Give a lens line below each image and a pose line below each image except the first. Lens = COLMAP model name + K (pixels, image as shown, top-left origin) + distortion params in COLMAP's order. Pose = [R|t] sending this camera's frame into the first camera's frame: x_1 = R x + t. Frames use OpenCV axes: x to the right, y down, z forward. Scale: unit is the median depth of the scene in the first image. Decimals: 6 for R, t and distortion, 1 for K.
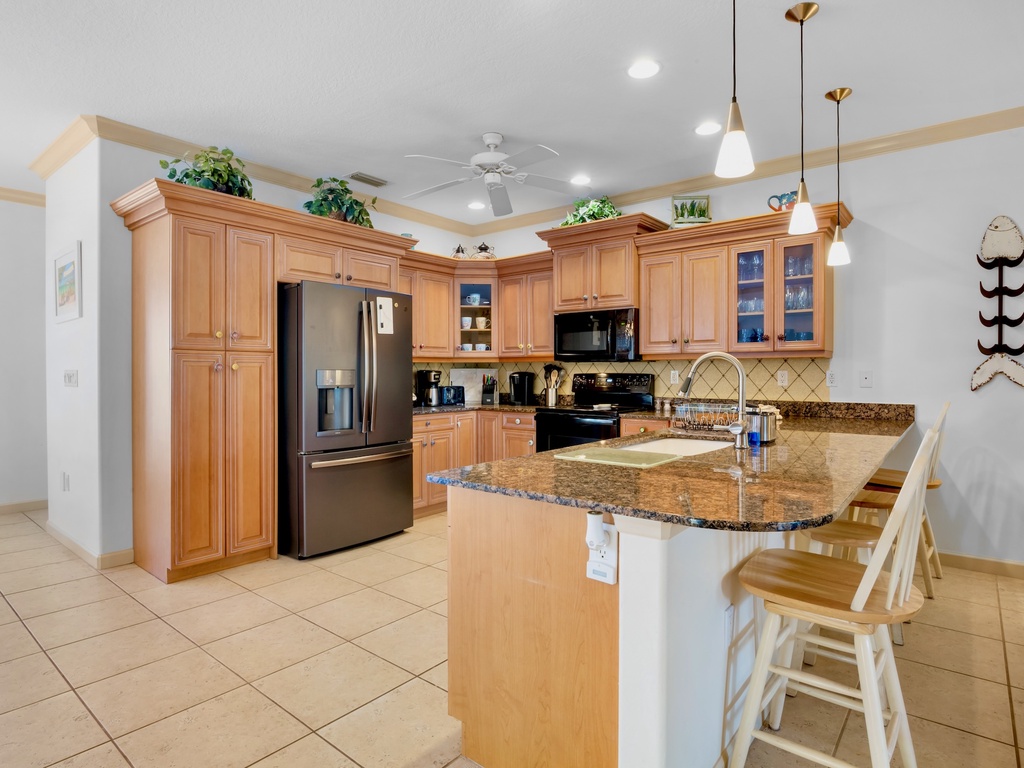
lens RADIAL K [[572.8, 0, 518.7], [0, 572.8, 355.2], [0, 0, 1]] dist [0.003108, 0.000412]
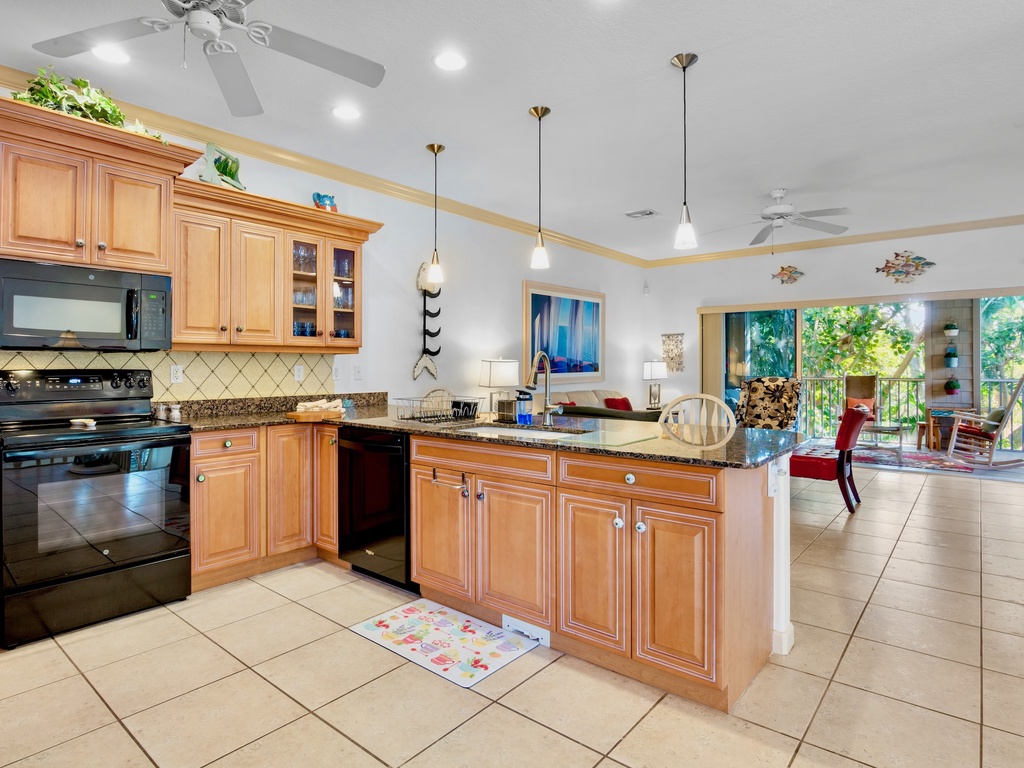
lens RADIAL K [[572.8, 0, 518.7], [0, 572.8, 355.2], [0, 0, 1]] dist [0.003108, 0.000412]
pose [[0.017048, 0.018702, 0.999680, -0.554817], [-0.028680, 0.999423, -0.018208, 0.016630], [-0.999443, -0.028360, 0.017575, 0.620816]]
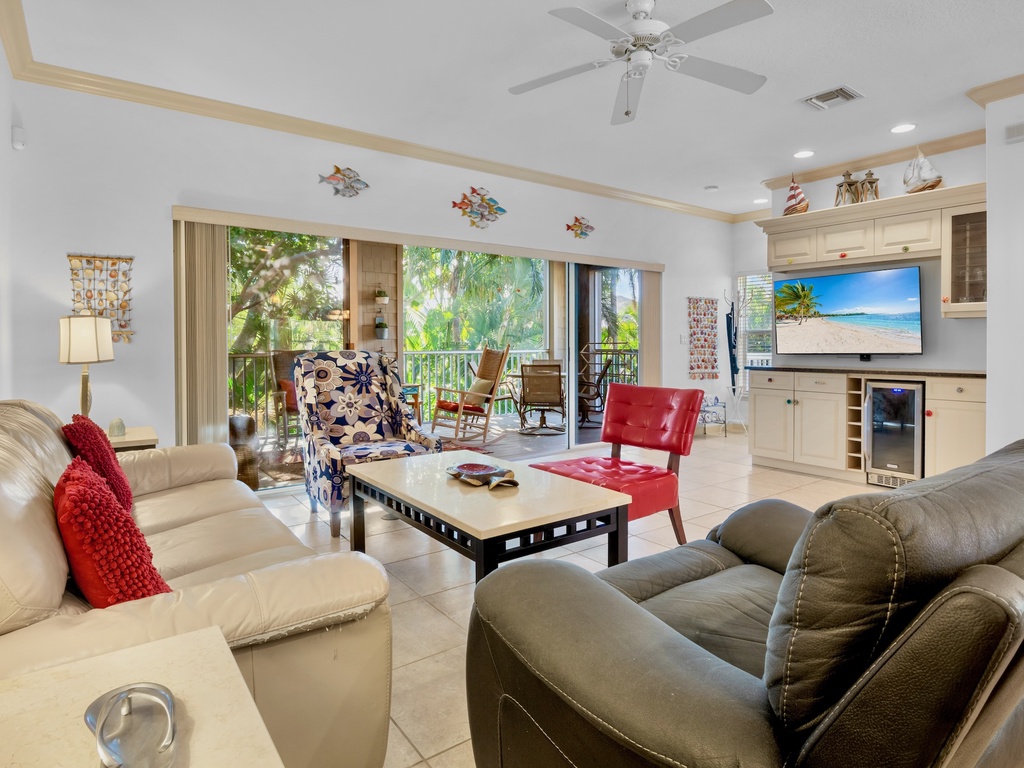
lens RADIAL K [[572.8, 0, 518.7], [0, 572.8, 355.2], [0, 0, 1]] dist [0.003108, 0.000412]
pose [[-0.957996, -0.001271, 0.286777, 0.620161], [-0.003503, 0.999967, -0.007270, 0.044133], [-0.286759, -0.007969, -0.957970, 0.762100]]
